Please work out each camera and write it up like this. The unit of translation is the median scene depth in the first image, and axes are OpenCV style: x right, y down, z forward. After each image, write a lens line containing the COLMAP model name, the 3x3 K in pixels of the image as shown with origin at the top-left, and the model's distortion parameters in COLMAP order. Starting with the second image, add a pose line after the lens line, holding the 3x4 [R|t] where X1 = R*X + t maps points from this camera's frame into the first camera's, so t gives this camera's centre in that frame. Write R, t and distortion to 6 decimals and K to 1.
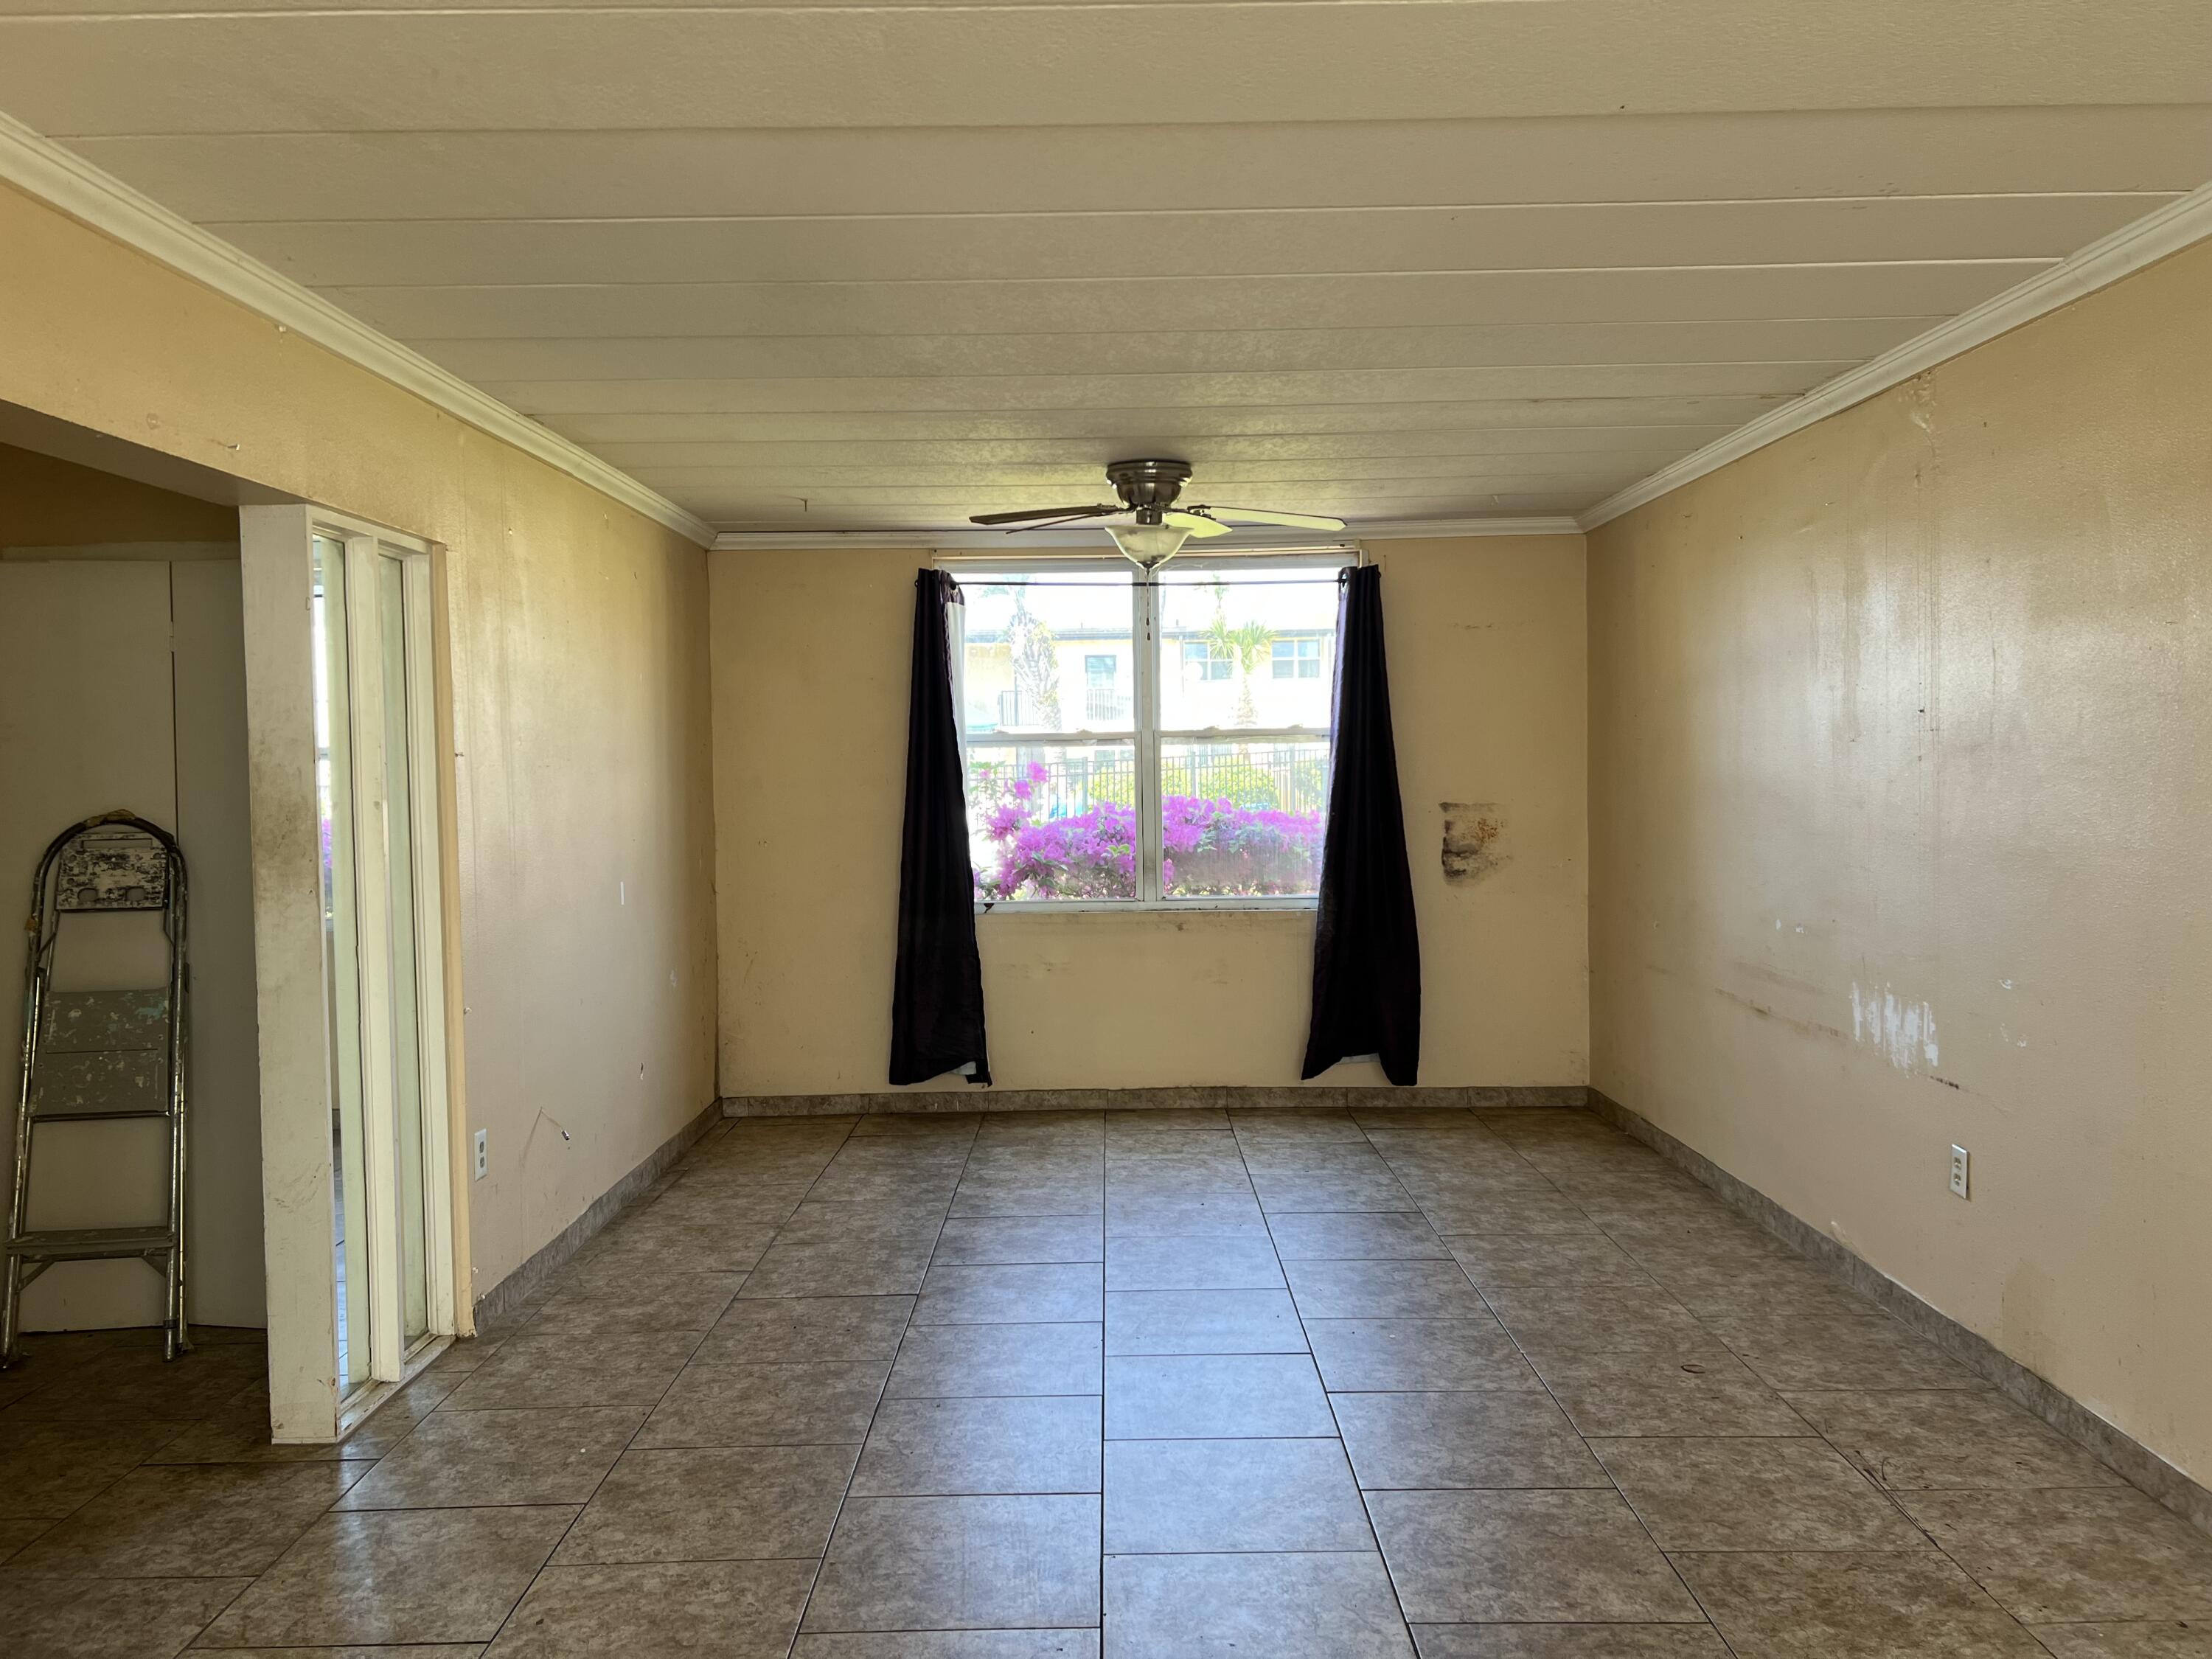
lens RADIAL K [[1676.0, 0, 1105.0], [0, 1676.0, 827.9], [0, 0, 1]] dist [-0.001058, -0.001115]
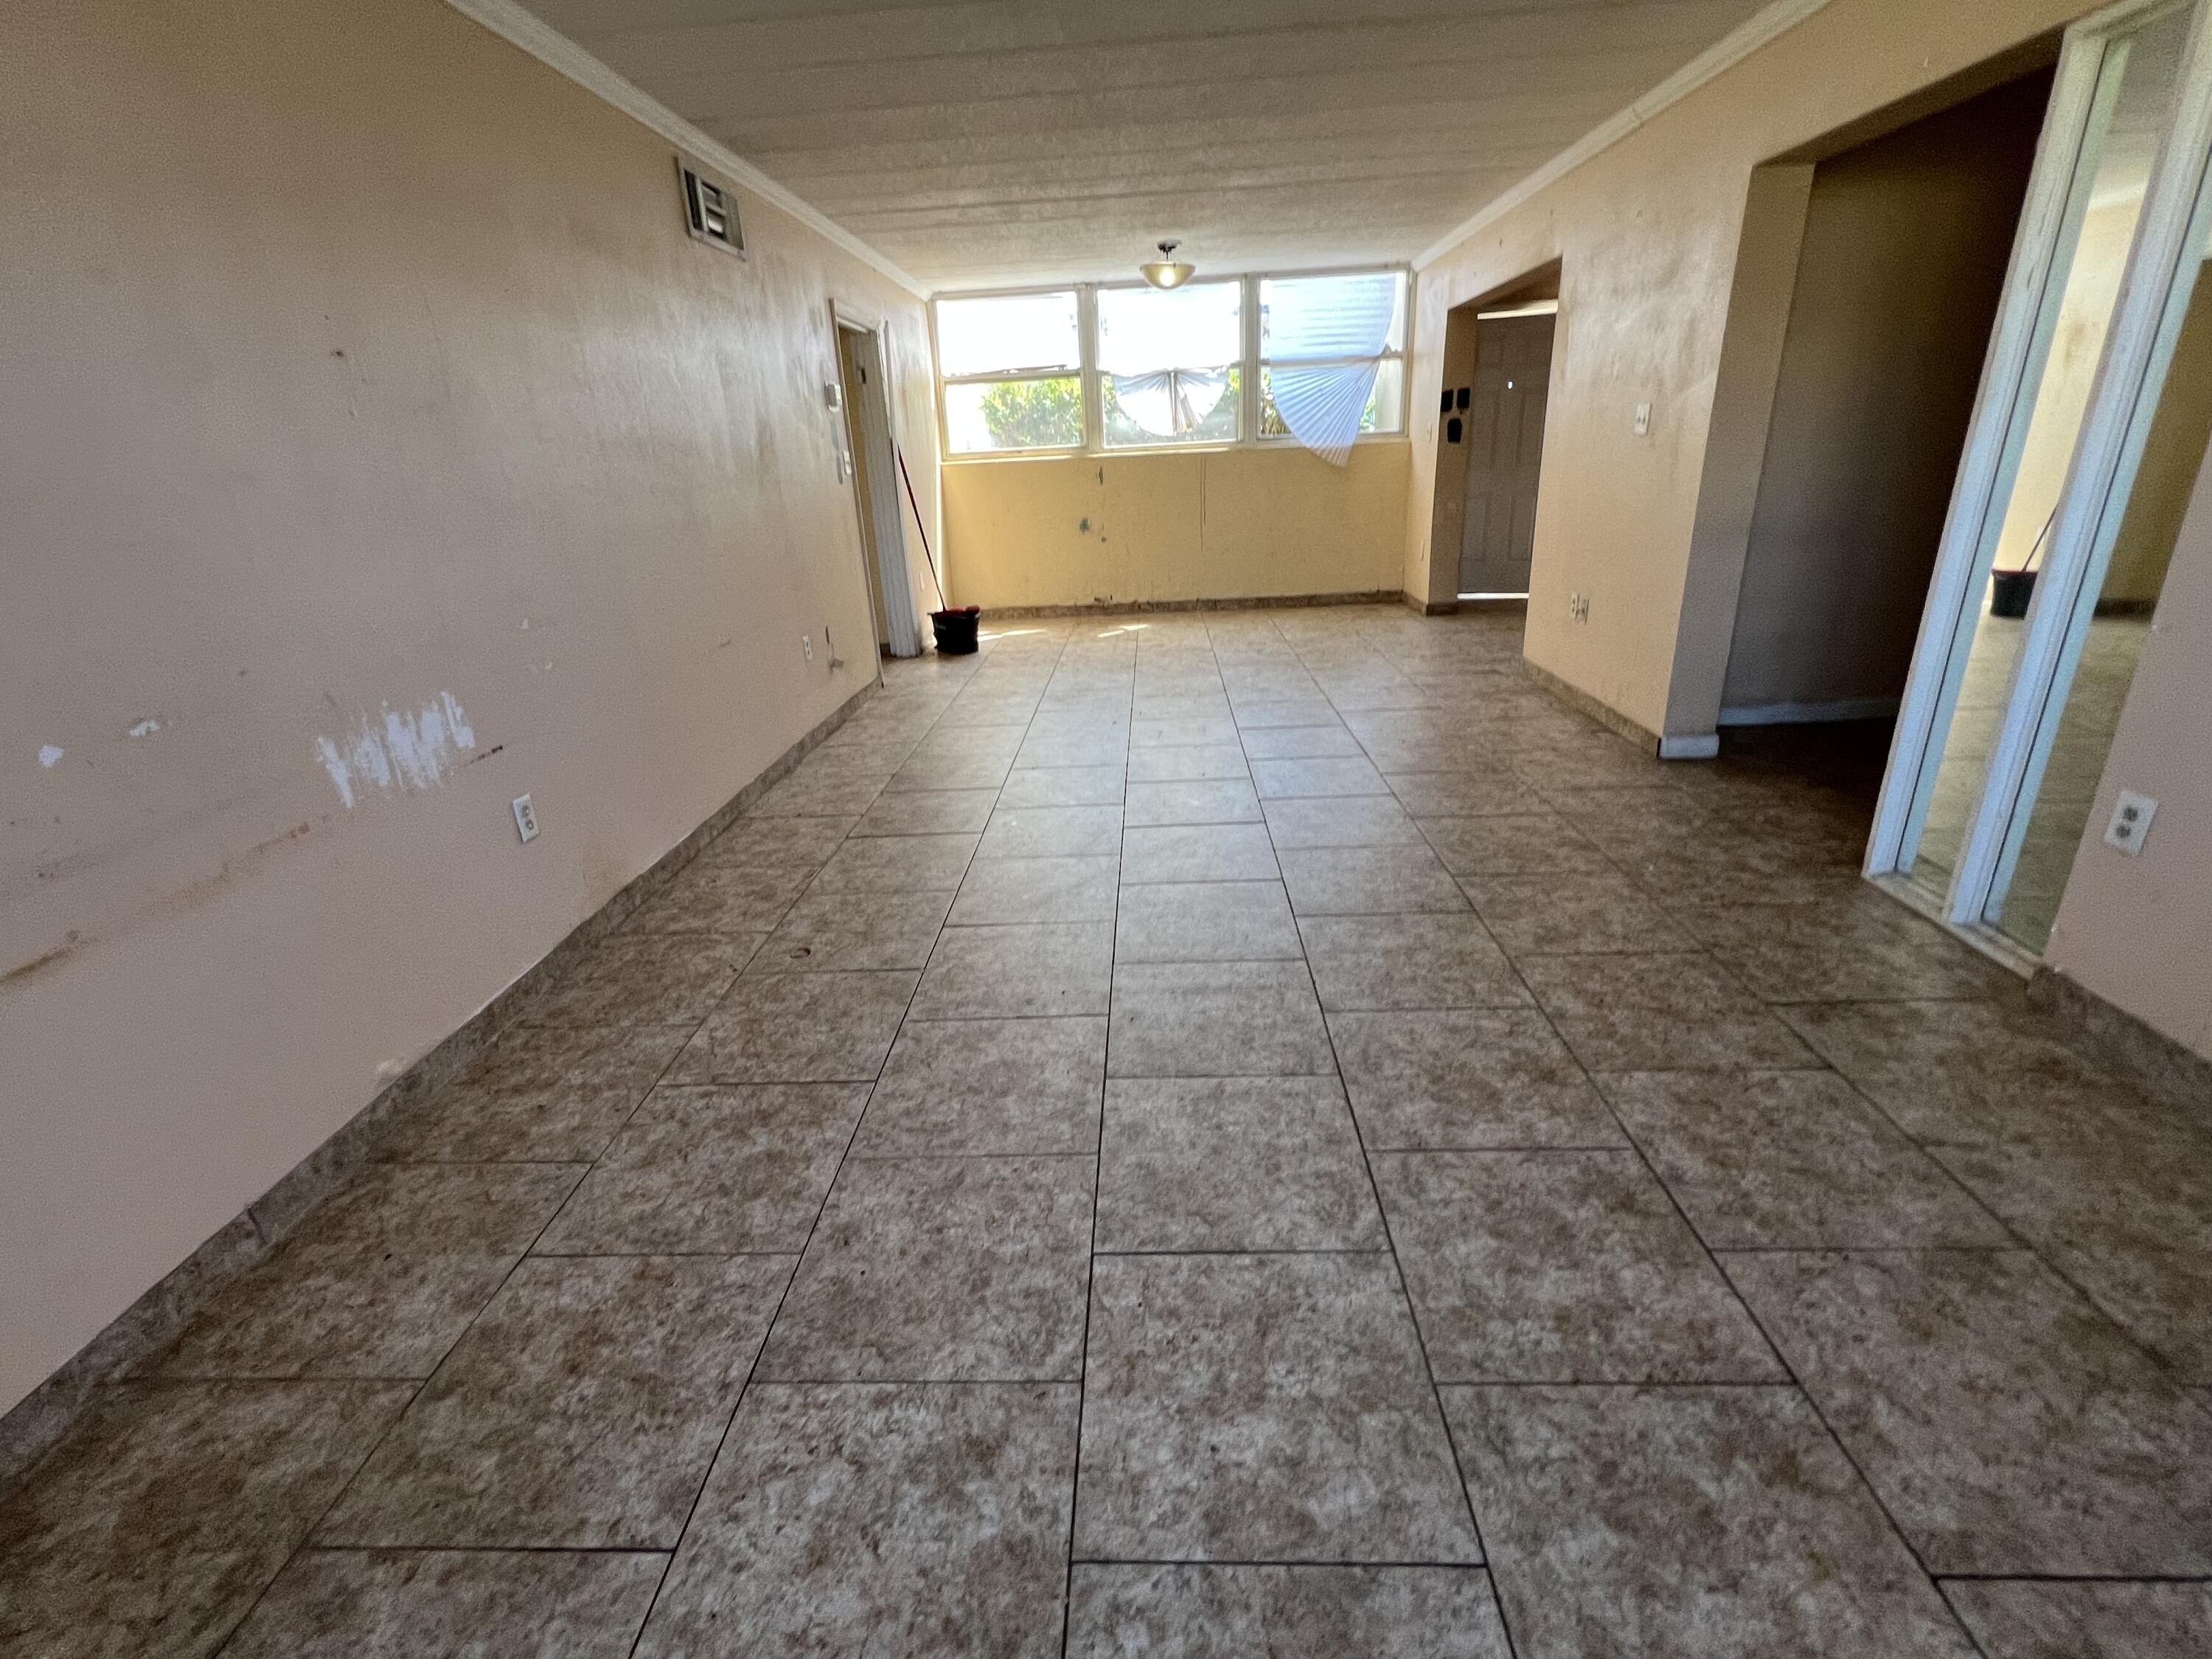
lens RADIAL K [[1009.1, 0, 1103.4], [0, 1009.1, 837.5], [0, 0, 1]] dist [-0.002836, -0.000198]
pose [[-0.996689, 0.047673, 0.065864, 0.078093], [0.070015, 0.915072, 0.397166, -0.020634], [-0.041336, 0.400463, -0.915380, 1.476912]]
